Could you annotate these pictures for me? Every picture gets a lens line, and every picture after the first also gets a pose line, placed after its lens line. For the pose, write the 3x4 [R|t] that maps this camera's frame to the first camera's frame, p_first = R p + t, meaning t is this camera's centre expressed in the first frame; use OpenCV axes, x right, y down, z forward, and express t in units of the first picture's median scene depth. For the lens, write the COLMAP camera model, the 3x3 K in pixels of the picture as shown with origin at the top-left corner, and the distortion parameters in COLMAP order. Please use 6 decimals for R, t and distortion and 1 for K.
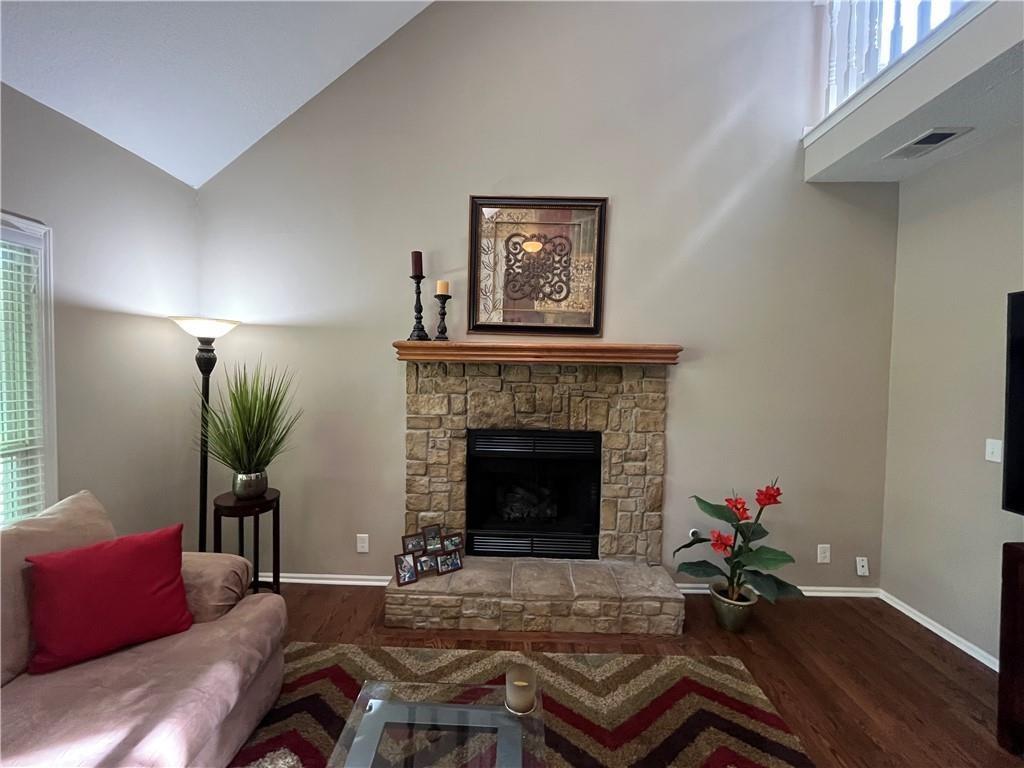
lens RADIAL K [[417.0, 0, 509.8], [0, 417.0, 383.7], [0, 0, 1]] dist [-0.001816, -0.000726]
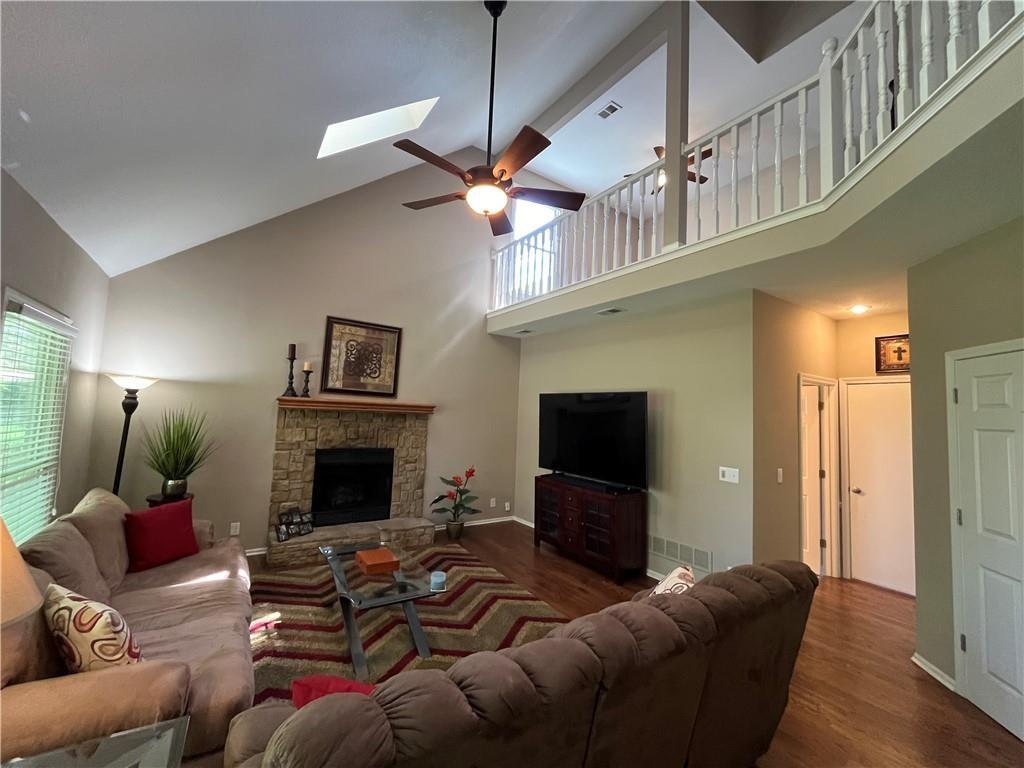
lens RADIAL K [[417.0, 0, 510.8], [0, 417.0, 385.0], [0, 0, 1]] dist [-0.001816, -0.000726]
pose [[0.812118, 0.059021, 0.580501, -0.471747], [-0.007215, 0.995811, -0.091153, -0.002615], [-0.583449, 0.069839, 0.809141, -0.865455]]
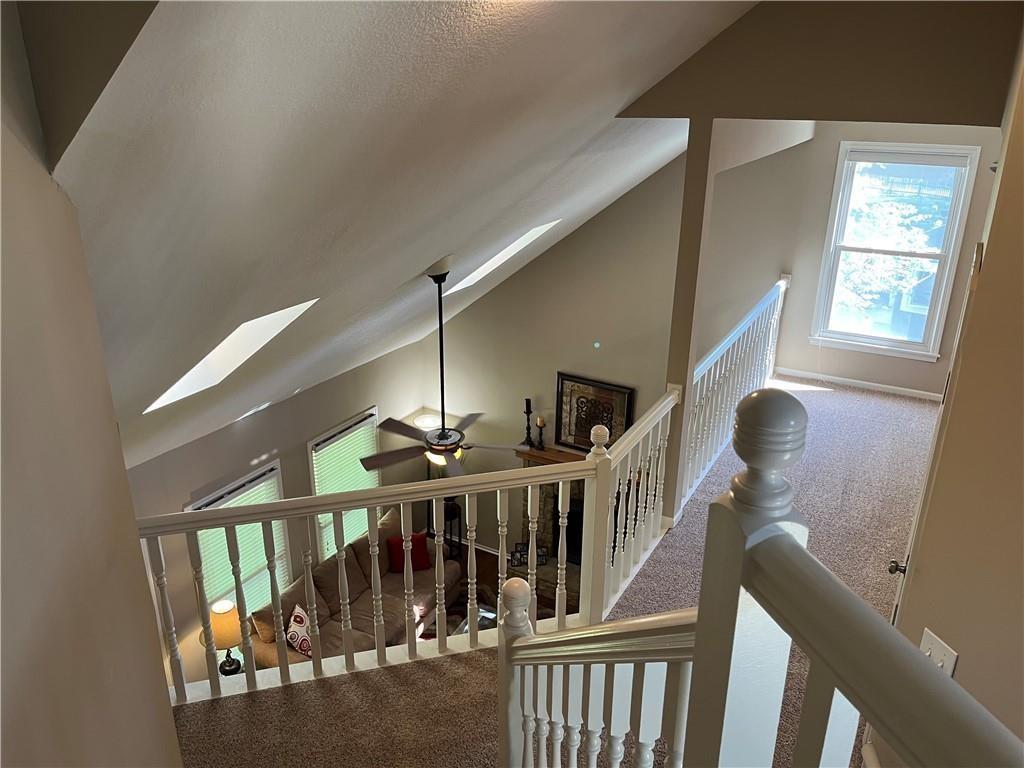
lens RADIAL K [[784.4, 0, 511.7], [0, 784.4, 379.9], [0, 0, 1]] dist [0.017360, -0.003396]
pose [[0.883237, 0.161172, -0.440359, 1.137664], [-0.011897, 0.946478, 0.322548, -1.436310], [0.468776, -0.279648, 0.837882, -1.739152]]
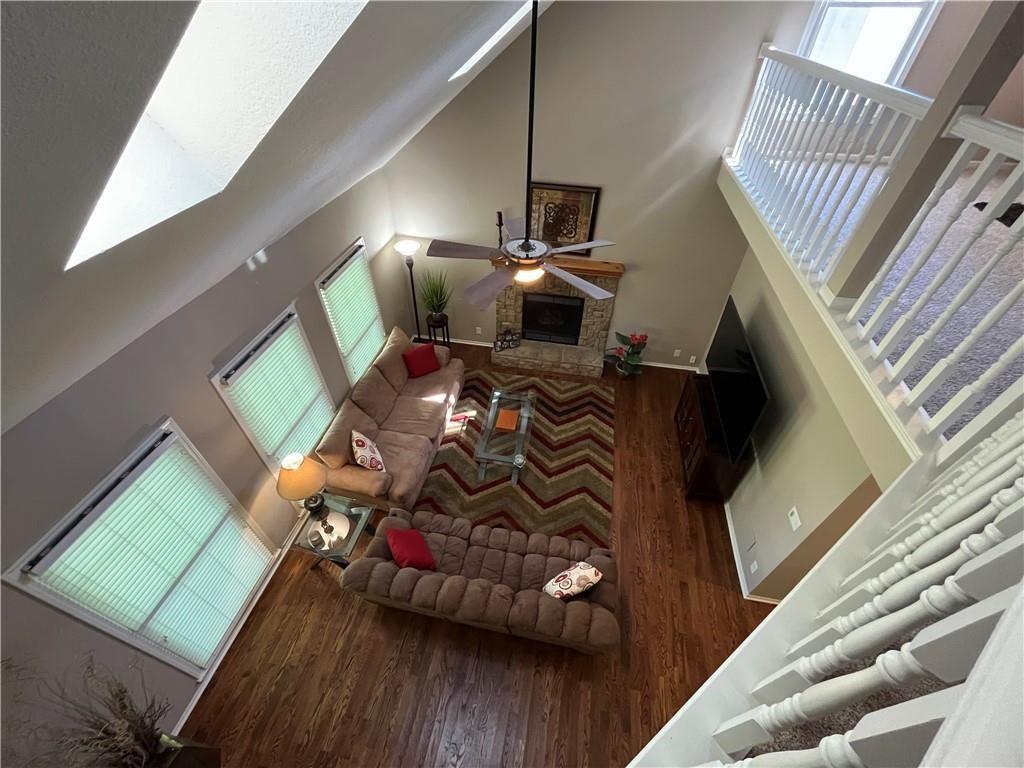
lens RADIAL K [[417.0, 0, 509.9], [0, 417.0, 386.3], [0, 0, 1]] dist [-0.001816, -0.000726]
pose [[0.987305, 0.101884, -0.121856, 0.149396], [0.002541, 0.756948, 0.653471, -0.973833], [0.158816, -0.645484, 0.747079, -0.992701]]
